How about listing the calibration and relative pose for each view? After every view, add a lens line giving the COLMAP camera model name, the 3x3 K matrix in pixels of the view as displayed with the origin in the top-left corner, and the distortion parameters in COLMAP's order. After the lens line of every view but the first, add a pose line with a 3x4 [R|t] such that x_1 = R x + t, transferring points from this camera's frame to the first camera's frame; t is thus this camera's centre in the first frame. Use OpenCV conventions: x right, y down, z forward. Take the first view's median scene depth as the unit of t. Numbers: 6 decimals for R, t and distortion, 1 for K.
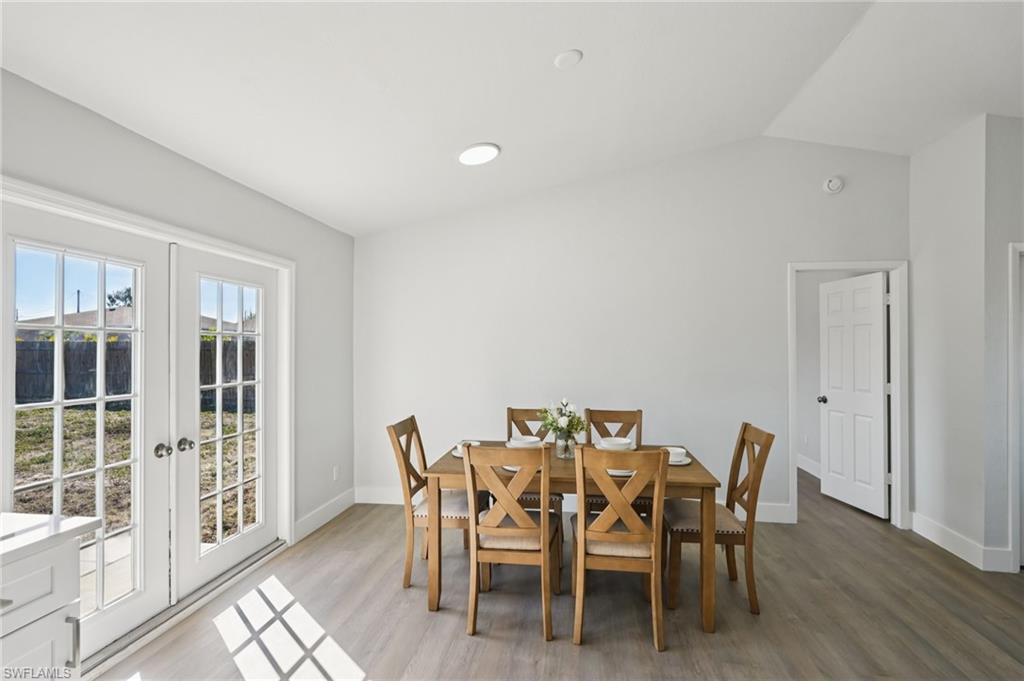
lens RADIAL K [[497.2, 0, 508.0], [0, 497.2, 351.1], [0, 0, 1]] dist [-0.003677, 0.004350]
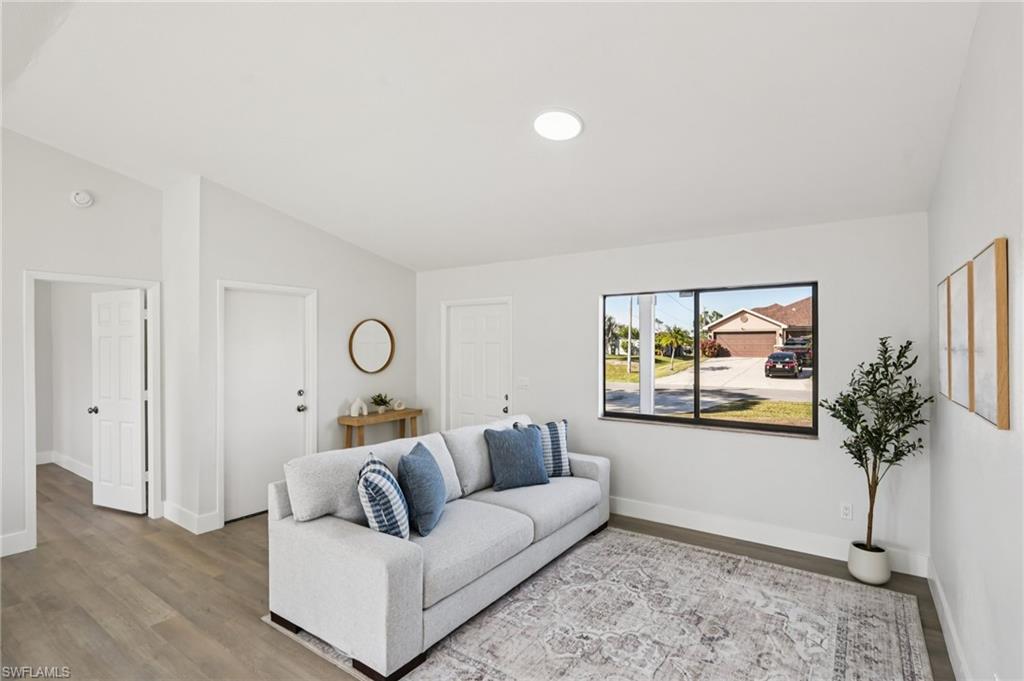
lens RADIAL K [[497.2, 0, 518.5], [0, 497.2, 344.5], [0, 0, 1]] dist [-0.003677, 0.004350]
pose [[0.447662, -0.007377, 0.894172, 0.189367], [0.012129, 0.999924, 0.002177, -0.038598], [-0.894121, 0.009871, 0.447717, -0.305875]]
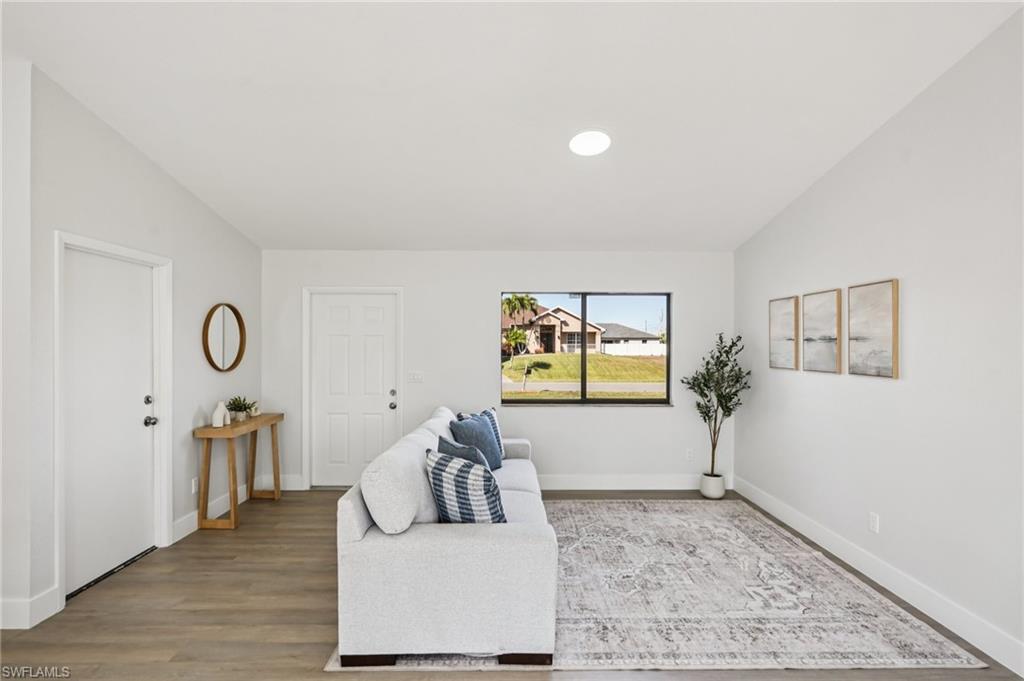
lens RADIAL K [[497.2, 0, 518.4], [0, 497.2, 347.1], [0, 0, 1]] dist [-0.003677, 0.004350]
pose [[-0.163404, -0.013841, 0.986462, 0.031644], [0.004273, 0.999882, 0.014737, -0.024899], [-0.986550, 0.006624, -0.163326, 0.344600]]
